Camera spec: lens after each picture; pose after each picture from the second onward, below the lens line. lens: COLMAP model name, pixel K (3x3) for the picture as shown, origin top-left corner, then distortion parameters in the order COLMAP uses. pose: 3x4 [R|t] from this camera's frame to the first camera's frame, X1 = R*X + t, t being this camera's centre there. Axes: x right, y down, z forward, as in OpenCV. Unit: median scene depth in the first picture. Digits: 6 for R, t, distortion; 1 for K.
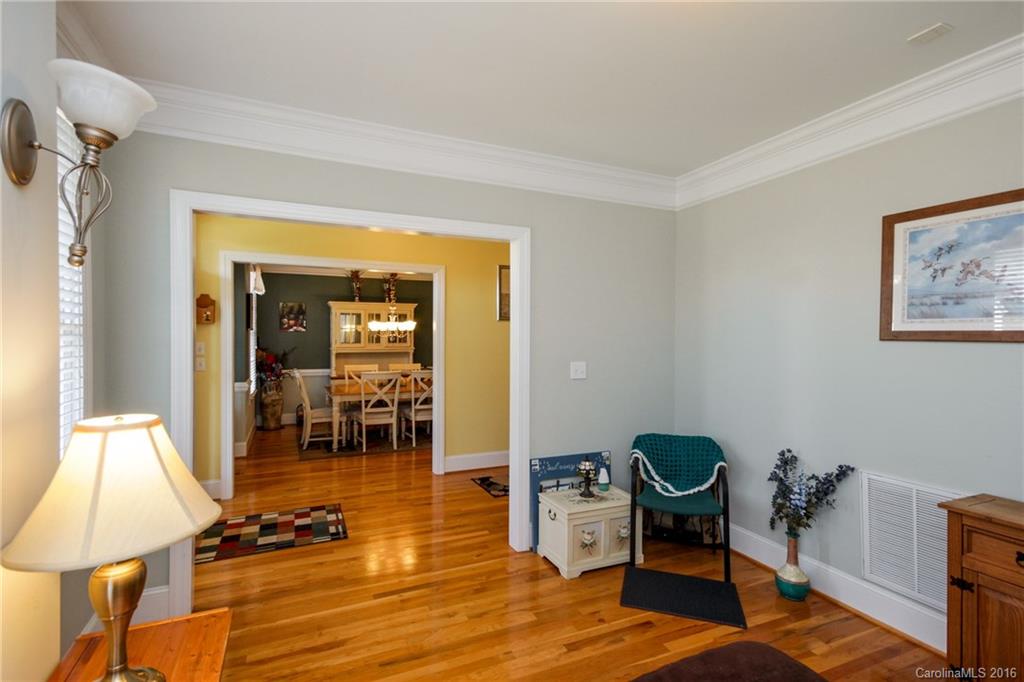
lens RADIAL K [[470.6, 0, 512.0], [0, 470.6, 341.0], [0, 0, 1]] dist [-0.000440, -0.000196]
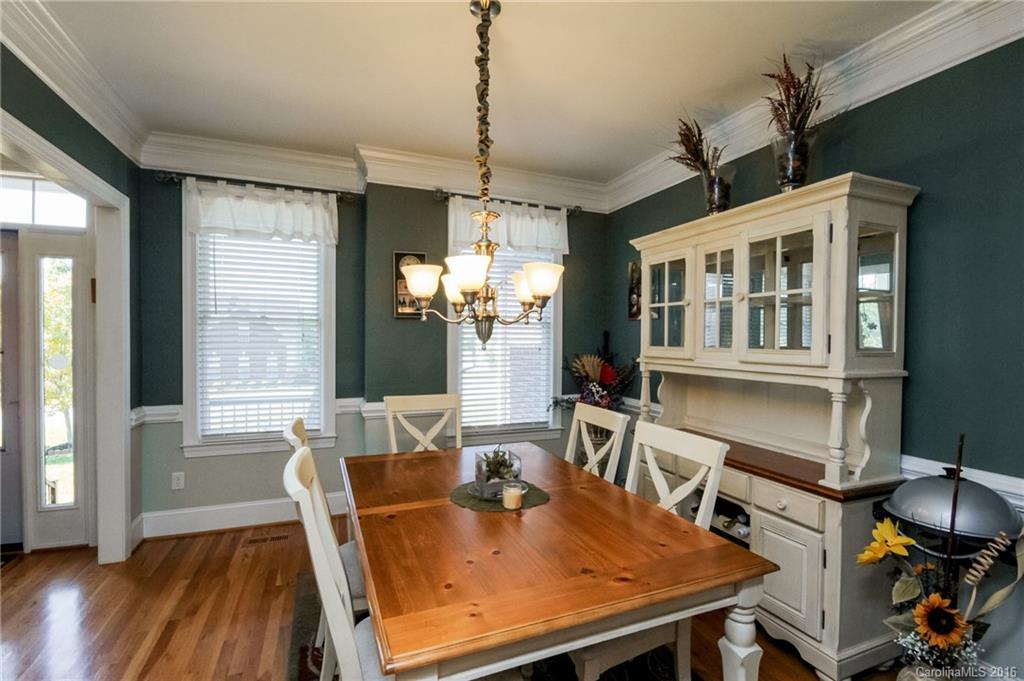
lens RADIAL K [[470.6, 0, 512.0], [0, 470.6, 340.5], [0, 0, 1]] dist [-0.000440, -0.000196]
pose [[-0.025083, 0.009636, -0.999639, 0.015165], [-0.020217, 0.999744, 0.010145, -0.003087], [0.999481, 0.020464, -0.024882, 1.596532]]
